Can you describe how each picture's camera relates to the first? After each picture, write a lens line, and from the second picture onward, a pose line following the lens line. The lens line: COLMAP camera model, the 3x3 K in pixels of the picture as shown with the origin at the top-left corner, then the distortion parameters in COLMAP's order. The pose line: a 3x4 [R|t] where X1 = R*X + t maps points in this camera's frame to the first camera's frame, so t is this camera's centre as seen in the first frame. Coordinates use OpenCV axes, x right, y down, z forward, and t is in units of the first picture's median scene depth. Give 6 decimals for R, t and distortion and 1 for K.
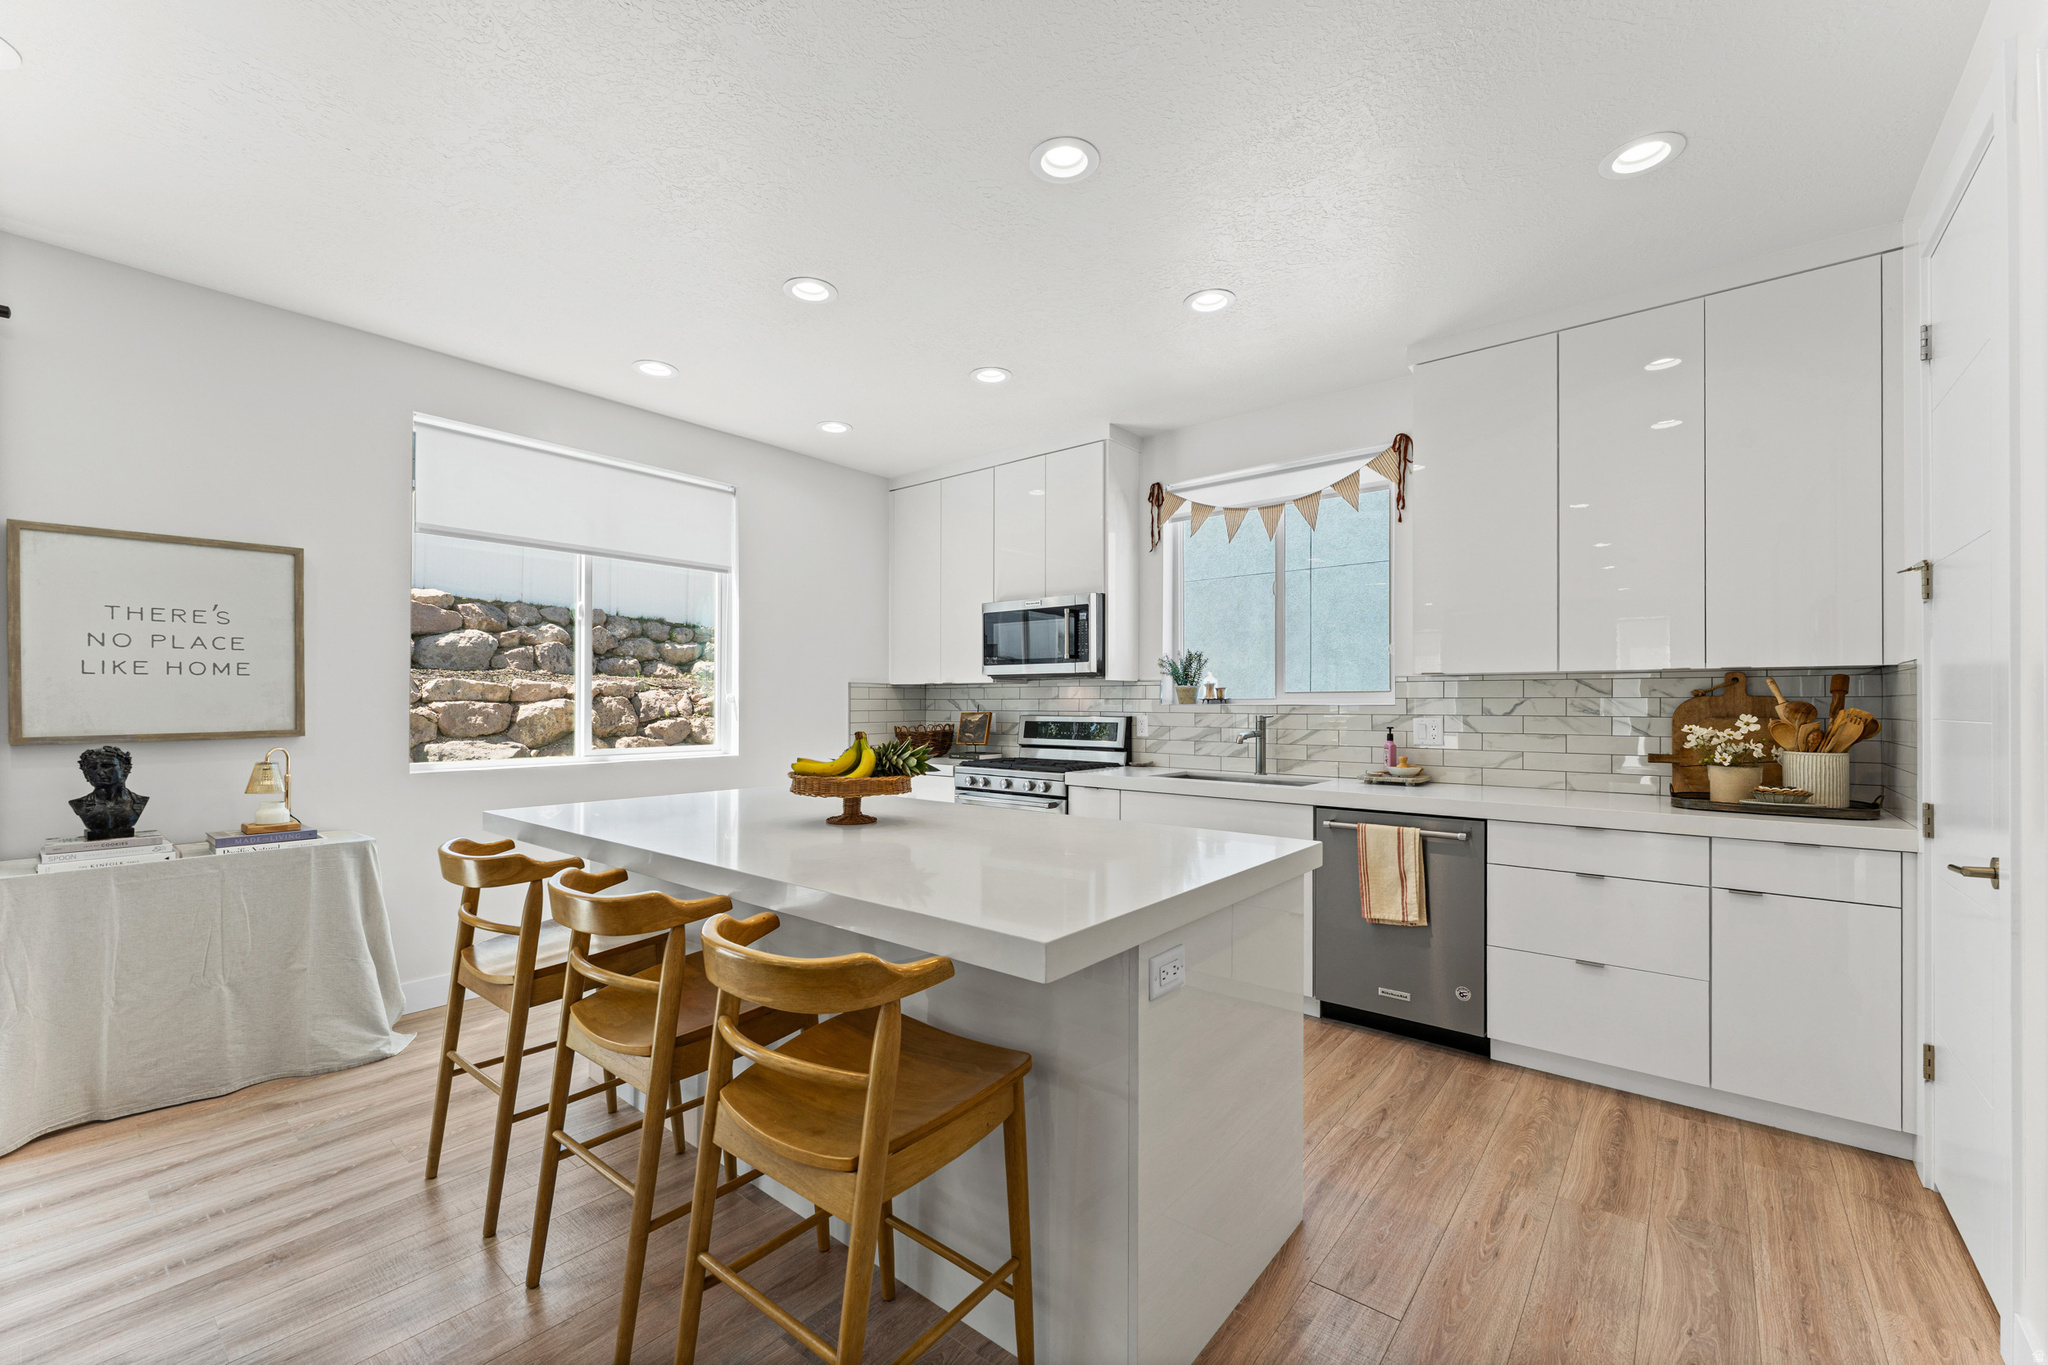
lens RADIAL K [[825.4, 0, 1013.0], [0, 825.4, 688.1], [0, 0, 1]] dist [-0.001933, 0.000341]
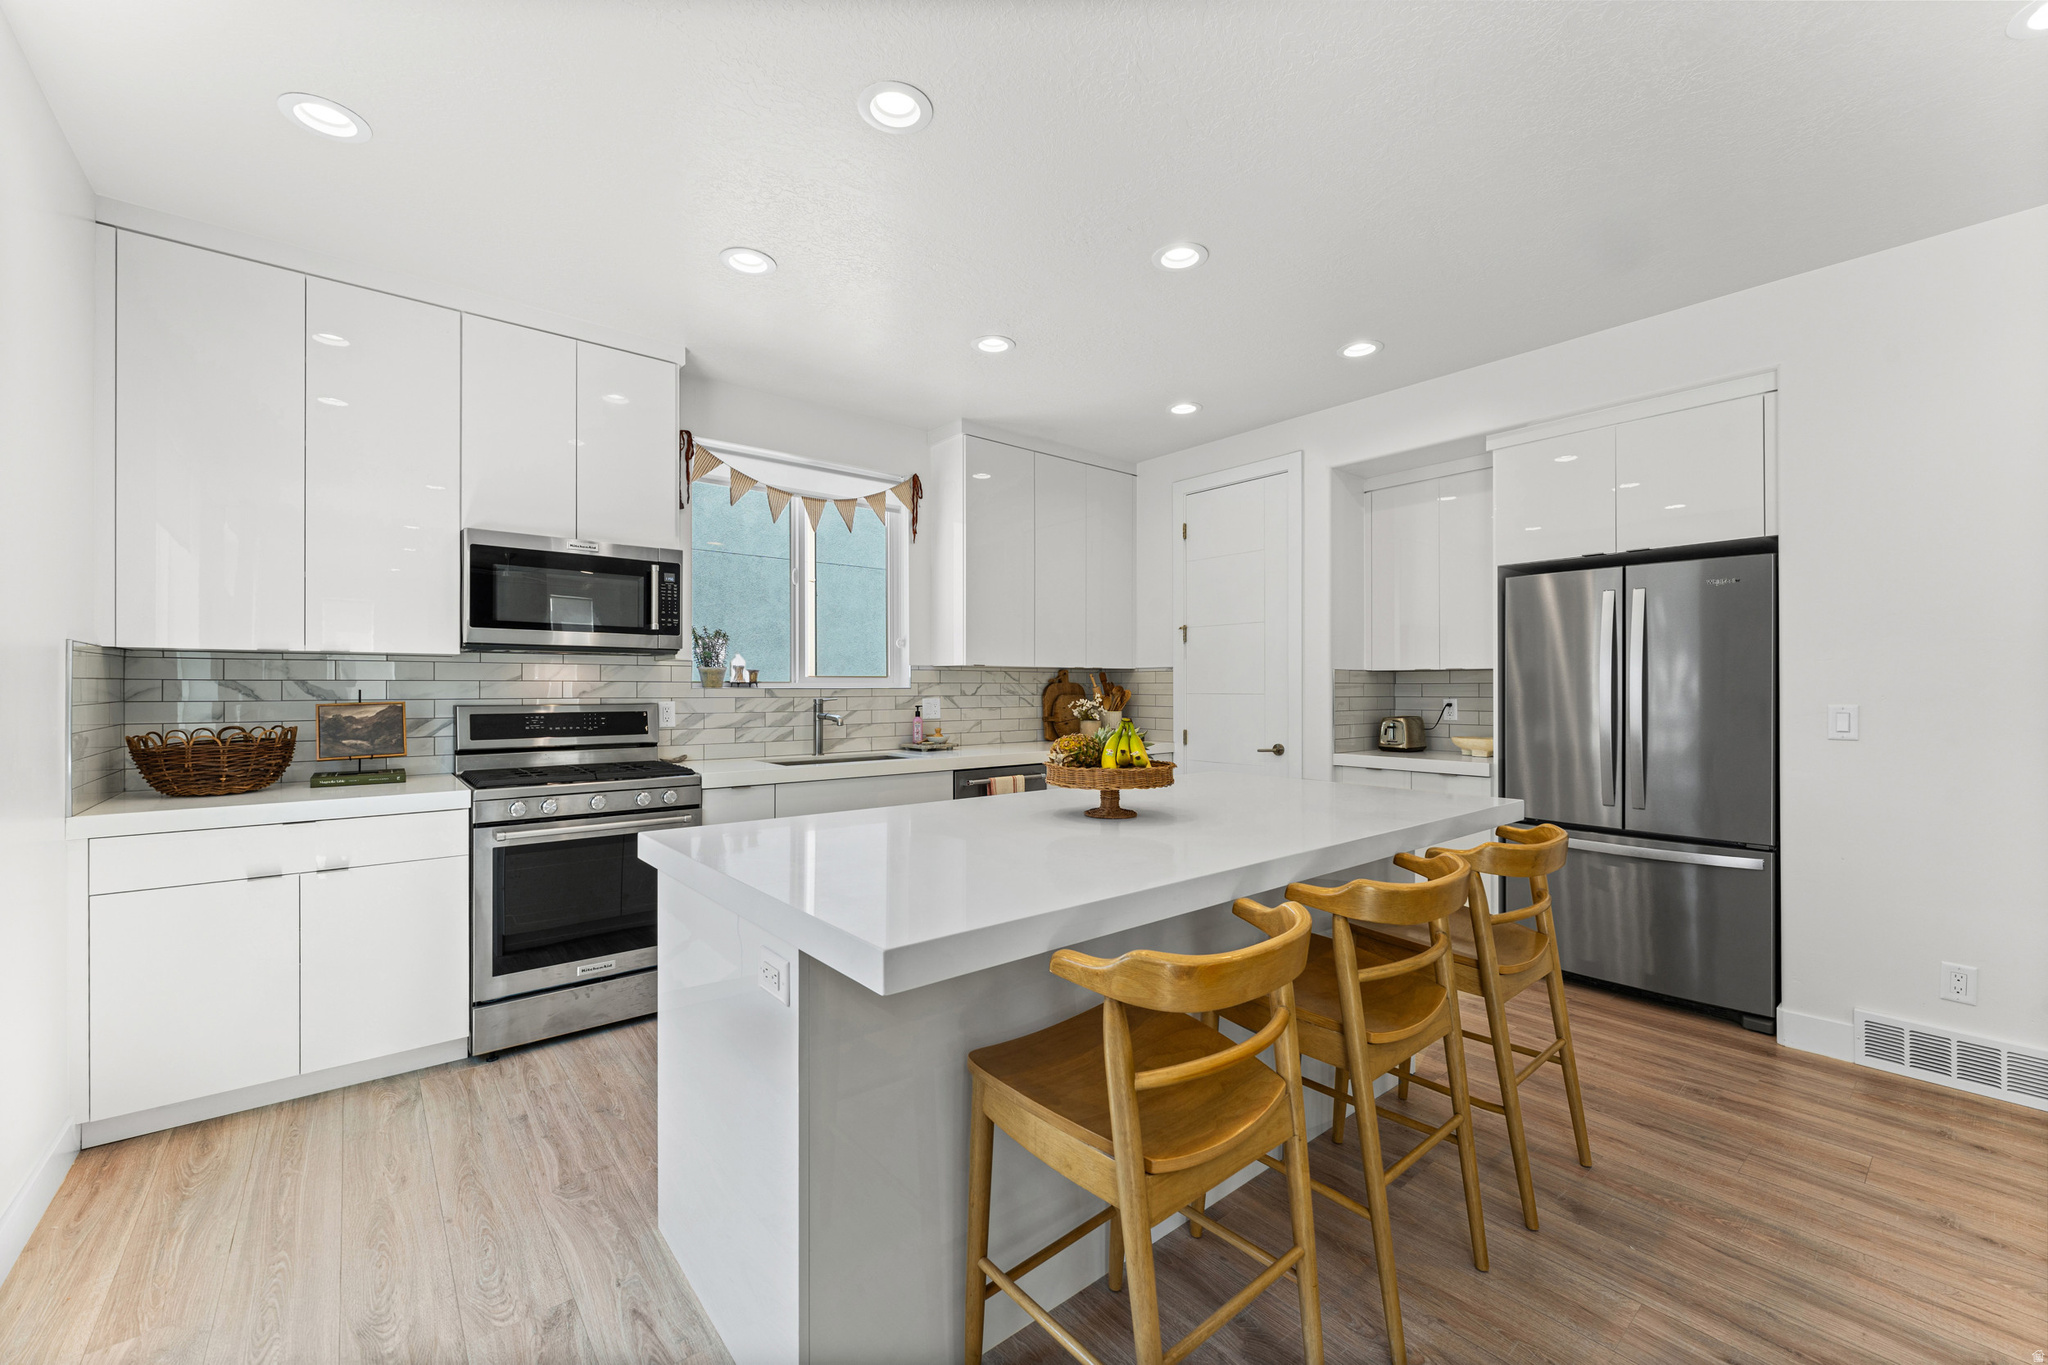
lens RADIAL K [[825.4, 0, 1013.5], [0, 825.4, 687.9], [0, 0, 1]] dist [-0.001933, 0.000341]
pose [[0.185318, -0.001159, 0.982678, -0.649850], [-0.016967, 0.999846, 0.004379, 0.010222], [-0.982532, -0.017485, 0.185270, 0.536891]]
